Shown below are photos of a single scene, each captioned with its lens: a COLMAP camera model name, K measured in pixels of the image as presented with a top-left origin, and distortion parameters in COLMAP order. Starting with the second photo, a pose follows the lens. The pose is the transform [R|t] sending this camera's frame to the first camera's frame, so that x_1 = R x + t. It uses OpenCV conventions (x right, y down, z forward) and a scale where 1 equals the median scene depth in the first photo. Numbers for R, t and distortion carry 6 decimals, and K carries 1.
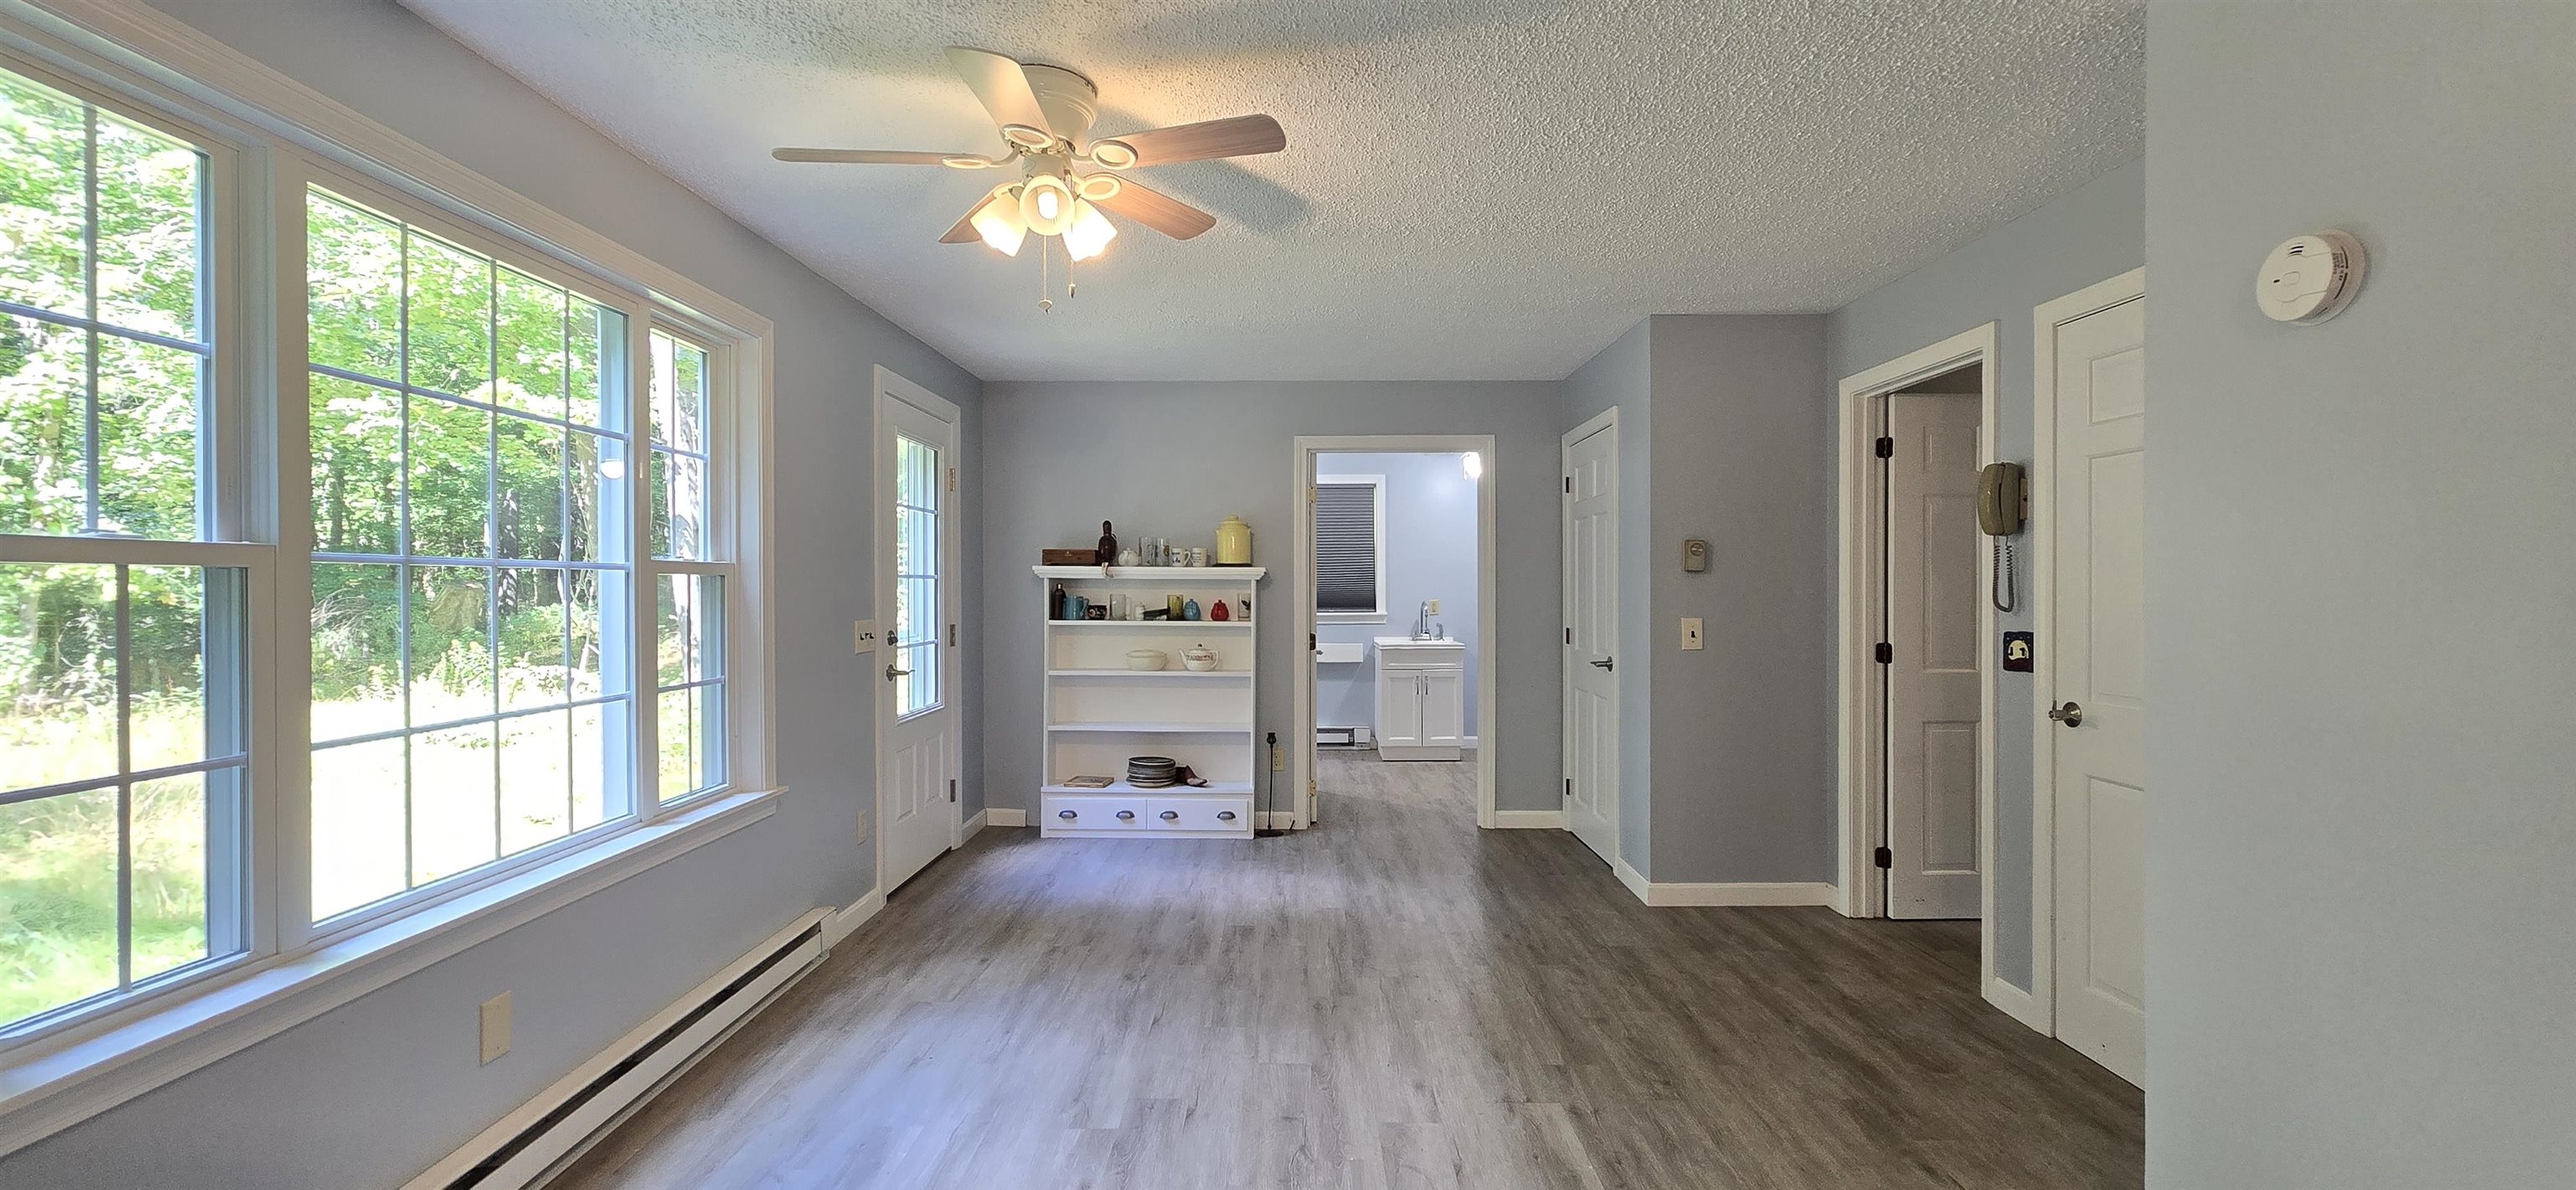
lens RADIAL K [[1050.6, 0, 1284.3], [0, 1050.6, 593.2], [0, 0, 1]] dist [-0.000727, 0.000305]
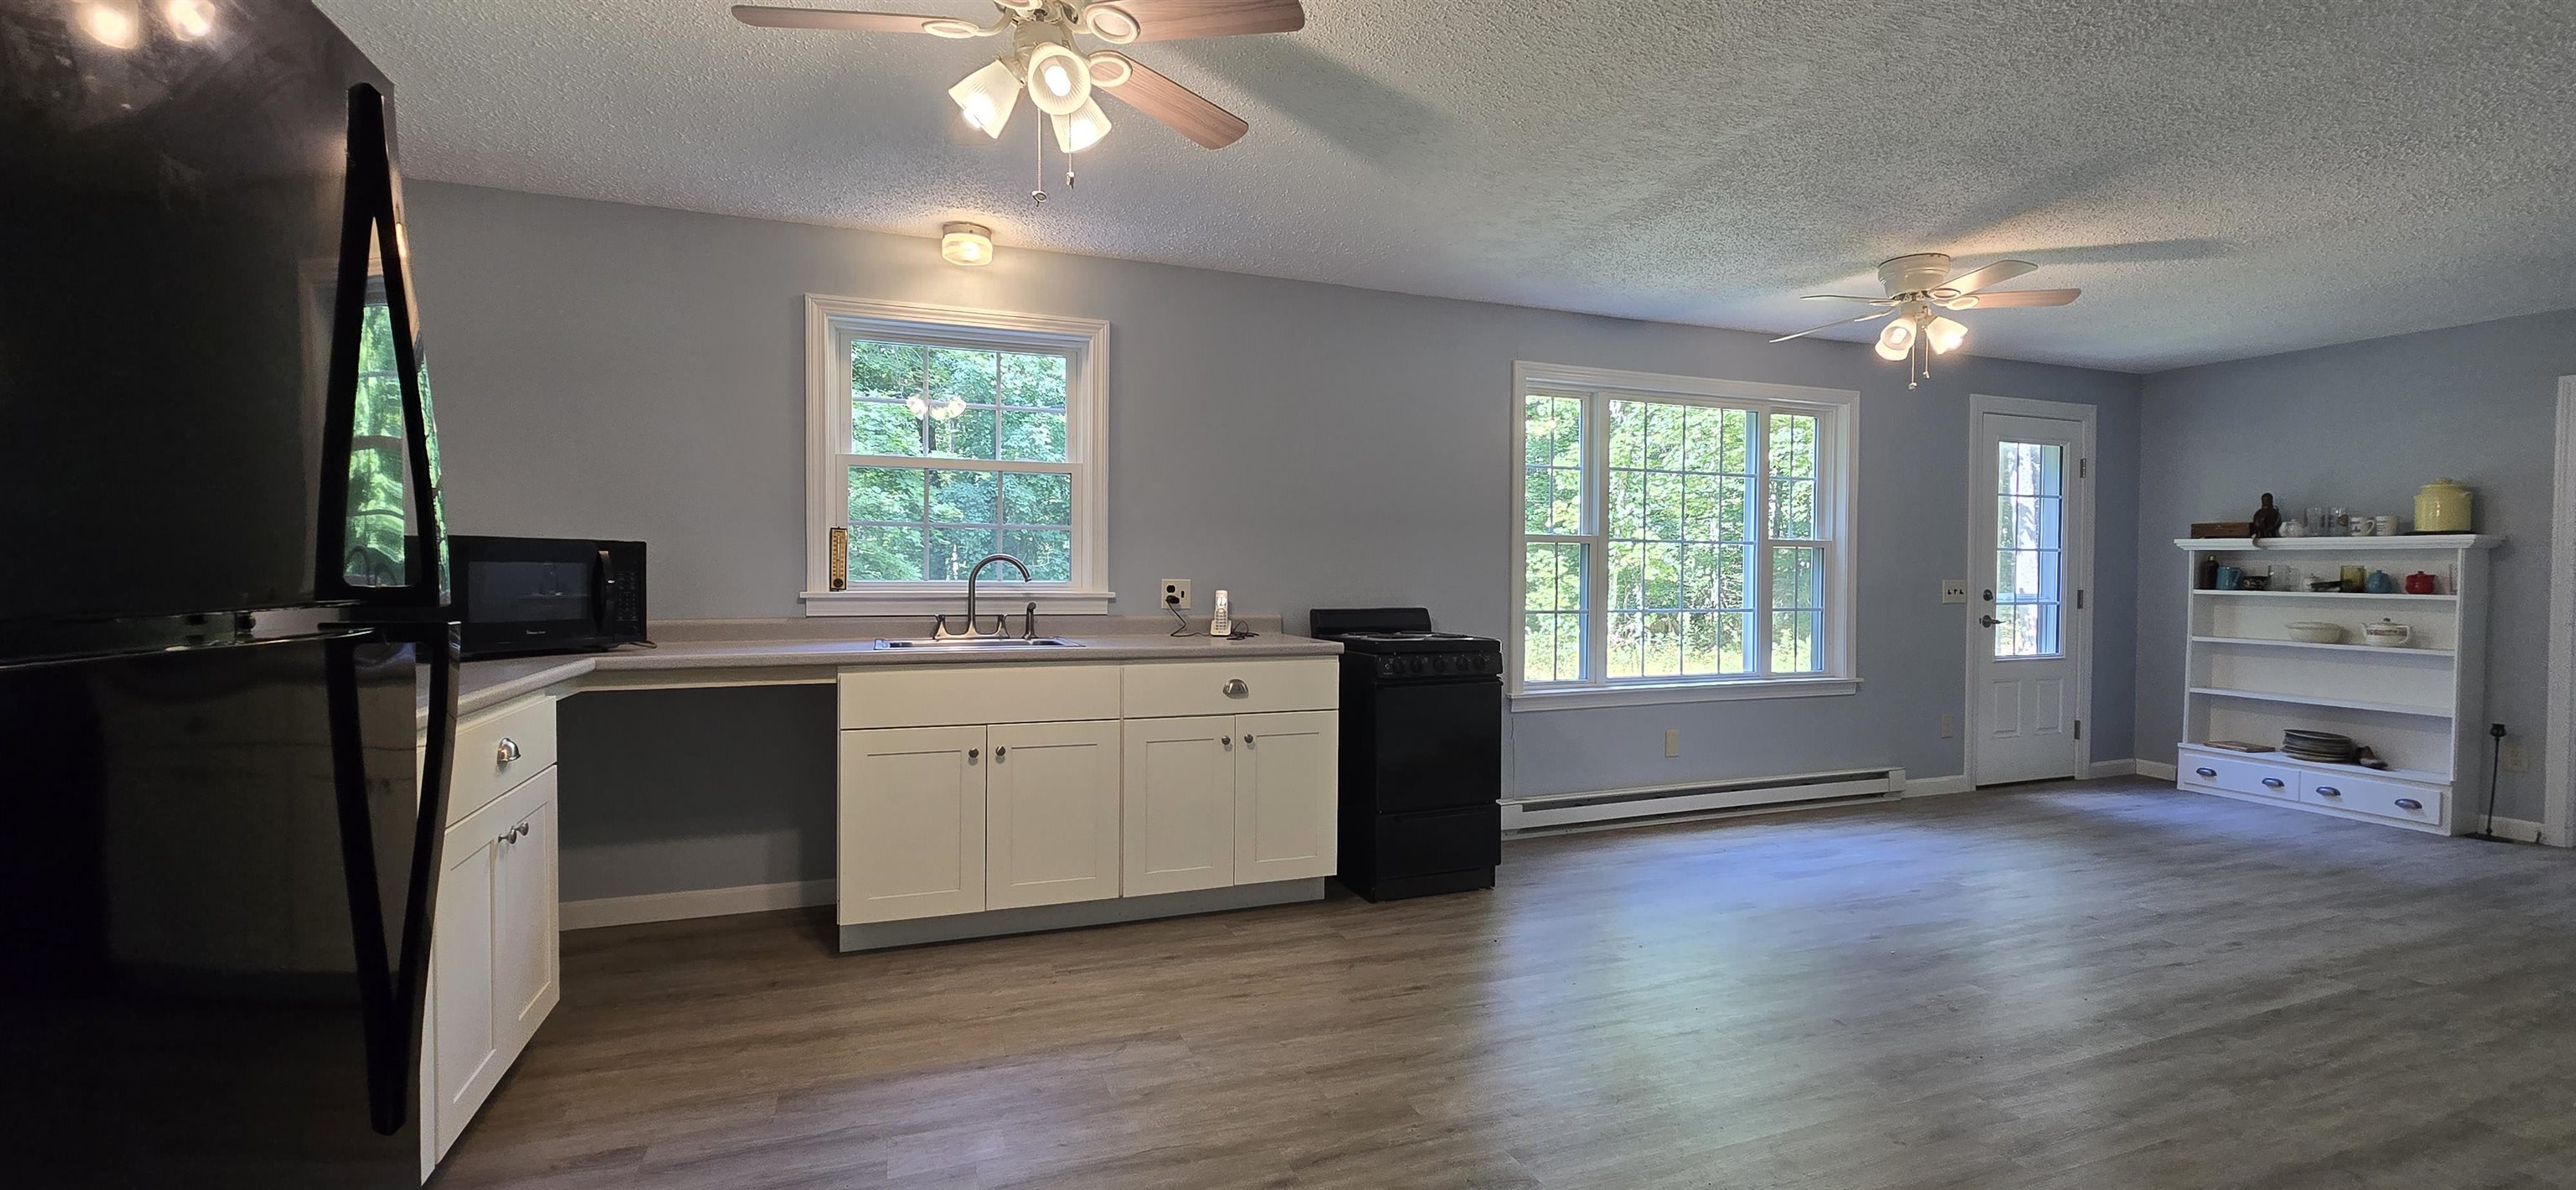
lens RADIAL K [[1050.6, 0, 1284.3], [0, 1050.6, 593.2], [0, 0, 1]] dist [-0.000727, 0.000305]
pose [[0.367941, 0.020014, -0.929634, 0.512310], [-0.010786, 0.999793, 0.017255, 0.024904], [0.929787, 0.003678, 0.368081, -0.306178]]
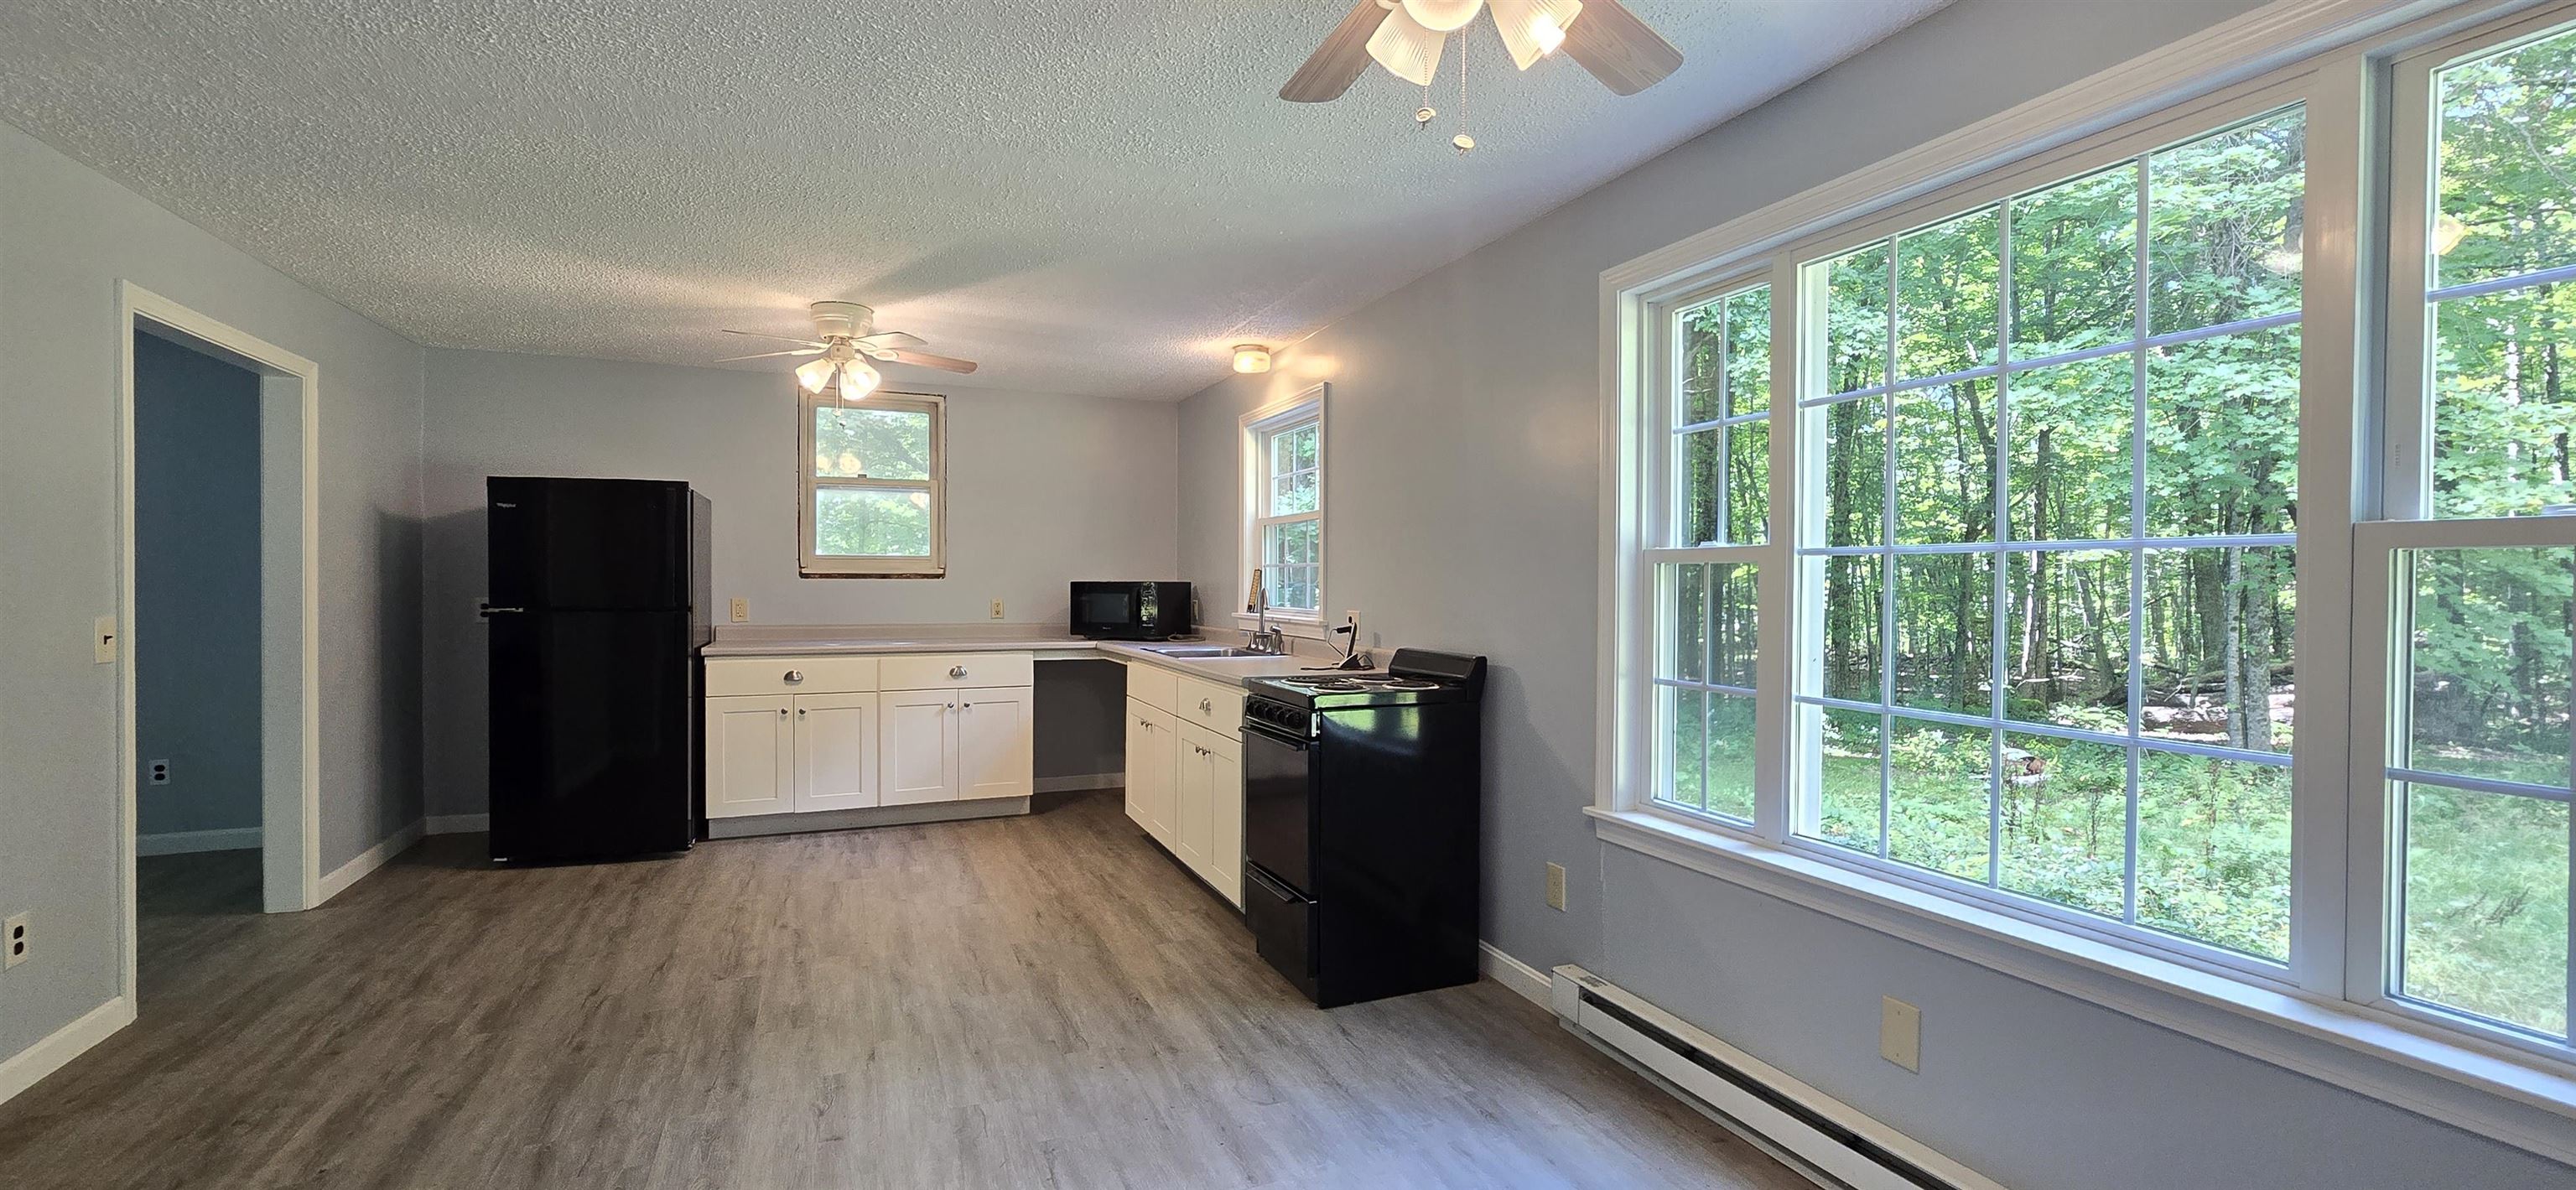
lens RADIAL K [[1059.8, 0, 1288.0], [0, 1059.8, 595.0], [0, 0, 1]] dist [-0.001197, 0.000175]
pose [[-0.917179, -0.000216, -0.398476, 0.070812], [-0.007885, 0.999814, 0.017607, -0.000817], [0.398398, 0.019291, -0.917010, 0.790218]]
